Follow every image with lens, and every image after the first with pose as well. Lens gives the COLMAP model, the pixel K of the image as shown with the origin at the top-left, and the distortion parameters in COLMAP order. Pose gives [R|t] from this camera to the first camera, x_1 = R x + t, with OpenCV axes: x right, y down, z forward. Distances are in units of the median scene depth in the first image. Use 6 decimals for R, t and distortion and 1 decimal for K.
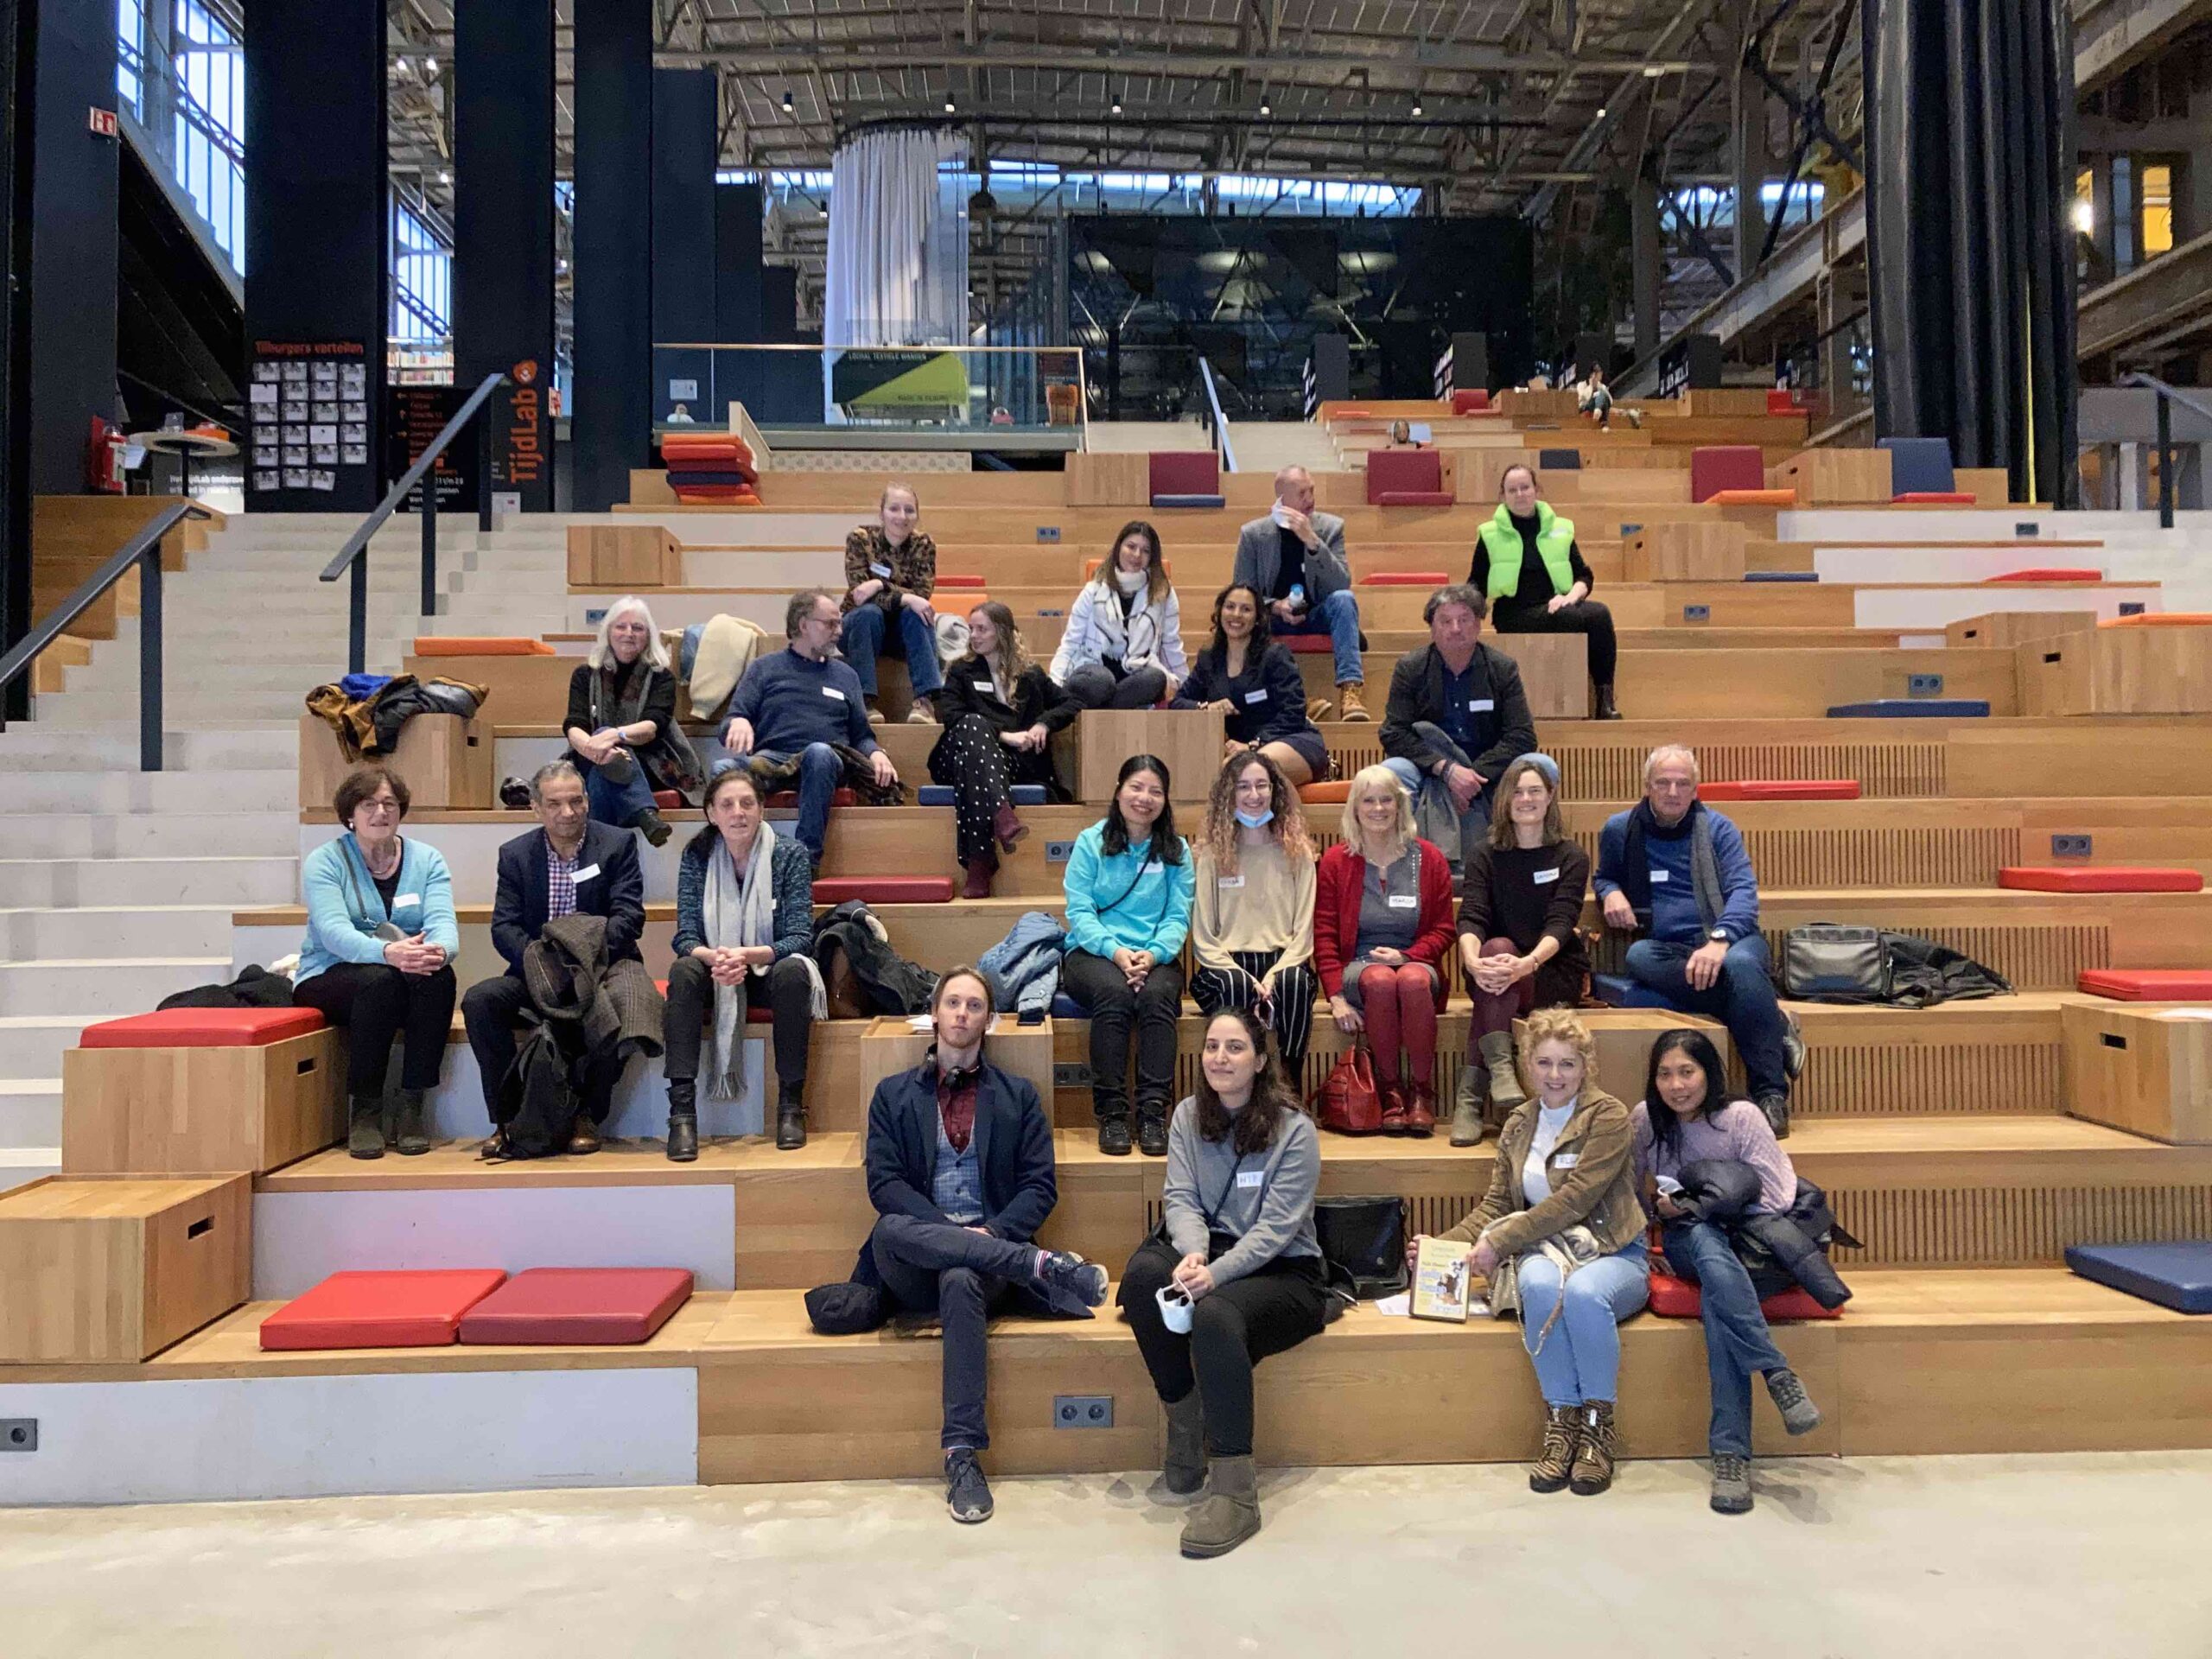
lens RADIAL K [[1759.3, 0, 1102.4], [0, 1759.3, 817.3], [0, 0, 1]] dist [0.012994, 0.000955]
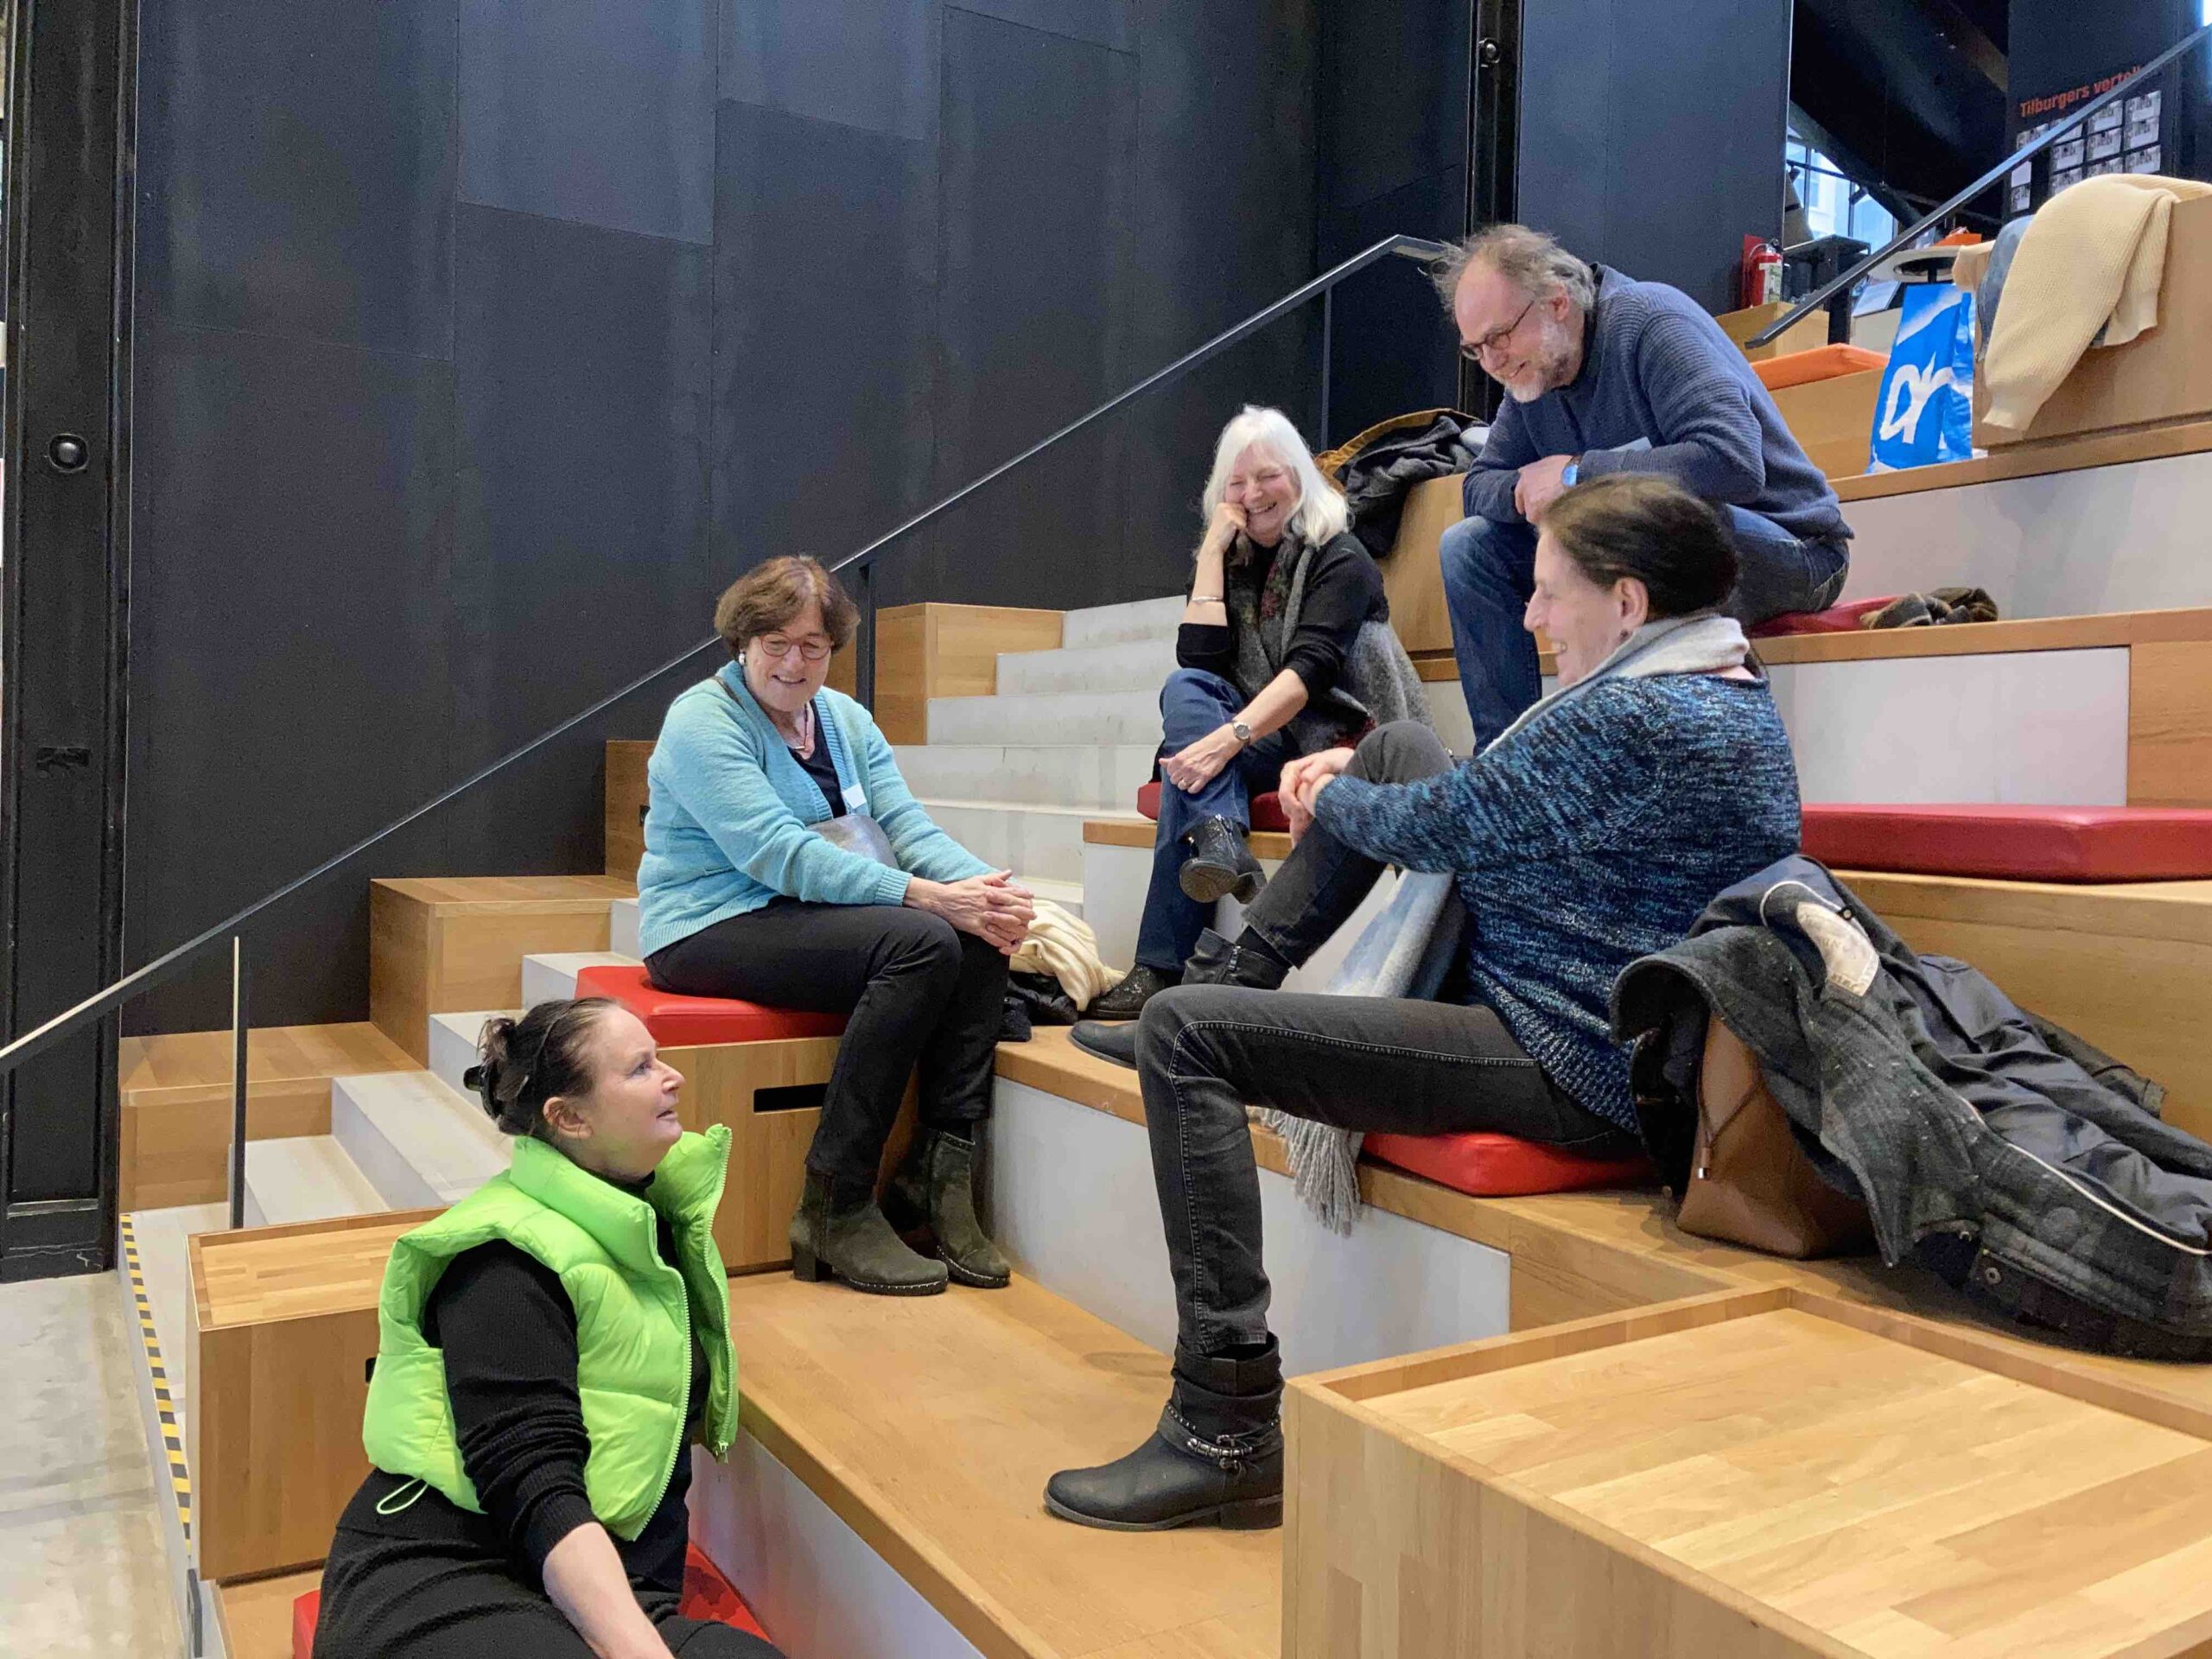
lens RADIAL K [[1759.3, 0, 1106.9], [0, 1759.3, 829.0], [0, 0, 1]] dist [0.012994, 0.000955]
pose [[0.489093, 0.060005, -0.870165, 0.083788], [-0.015290, 0.998067, 0.060231, 0.034540], [0.872098, -0.016154, 0.489065, 0.981678]]
